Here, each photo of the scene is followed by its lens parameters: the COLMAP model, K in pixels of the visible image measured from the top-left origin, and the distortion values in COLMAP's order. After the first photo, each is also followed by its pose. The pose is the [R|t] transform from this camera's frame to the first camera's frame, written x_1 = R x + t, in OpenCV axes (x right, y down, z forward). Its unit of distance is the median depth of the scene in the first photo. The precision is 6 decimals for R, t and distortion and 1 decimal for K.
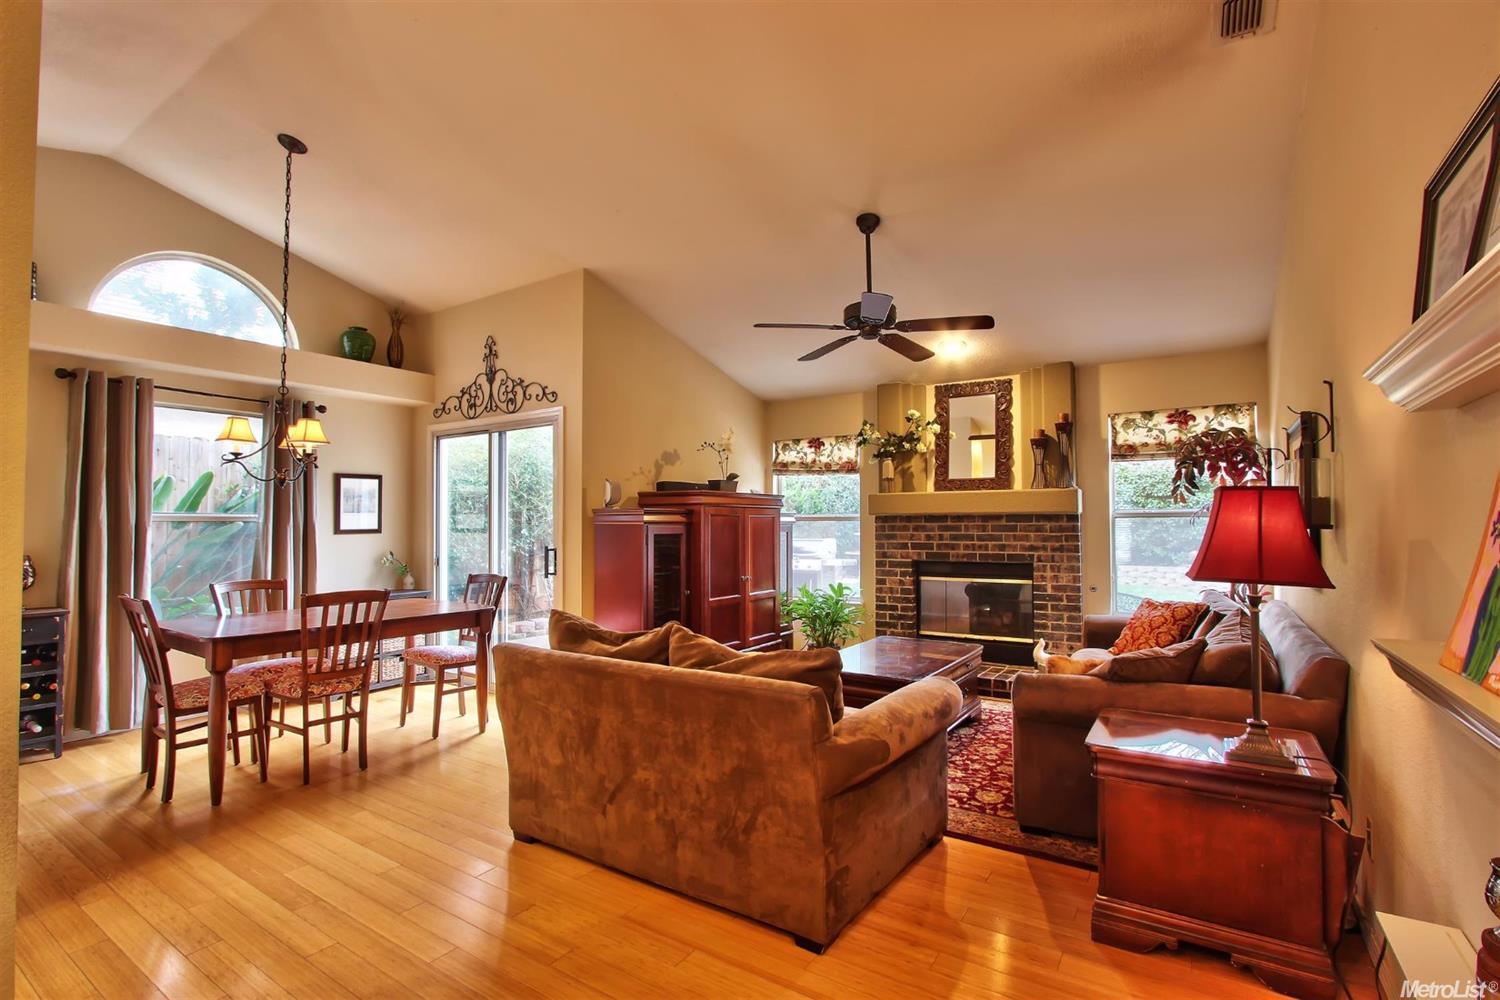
lens RADIAL K [[699.3, 0, 742.7], [0, 699.3, 502.7], [0, 0, 1]] dist [-0.019799, 0.001828]
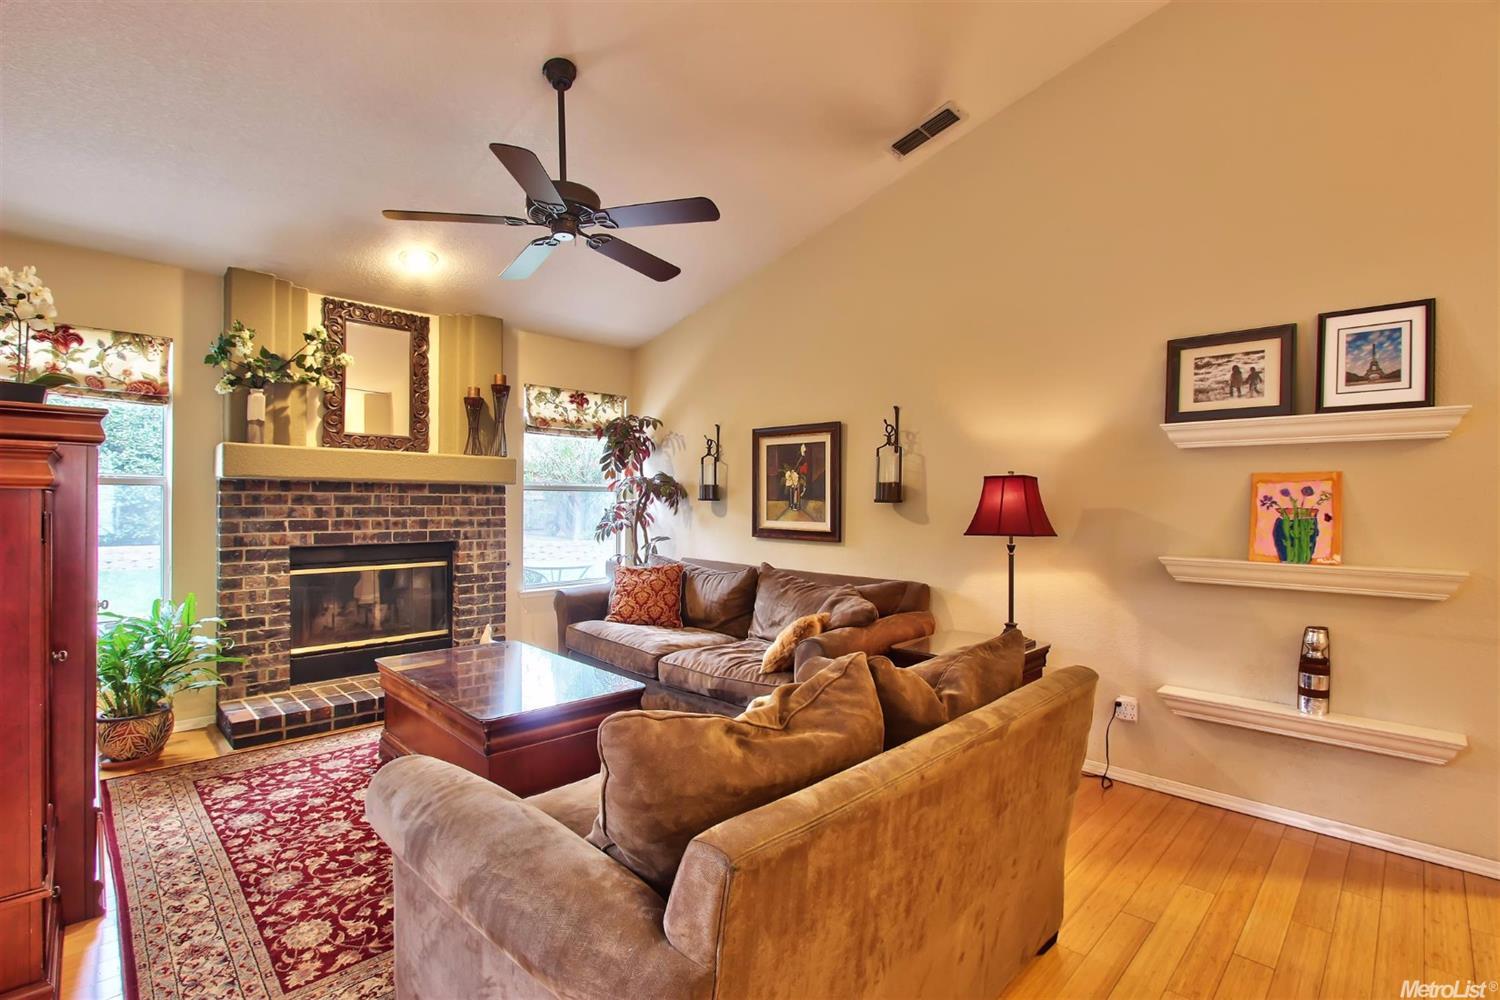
lens RADIAL K [[694.2, 0, 741.0], [0, 694.2, 500.1], [0, 0, 1]] dist [-0.012555, 0.000061]
pose [[0.202004, 0.002867, 0.979381, -0.351411], [-0.041520, 0.999122, 0.005639, 0.016888], [-0.978504, -0.041802, 0.201945, 0.484950]]
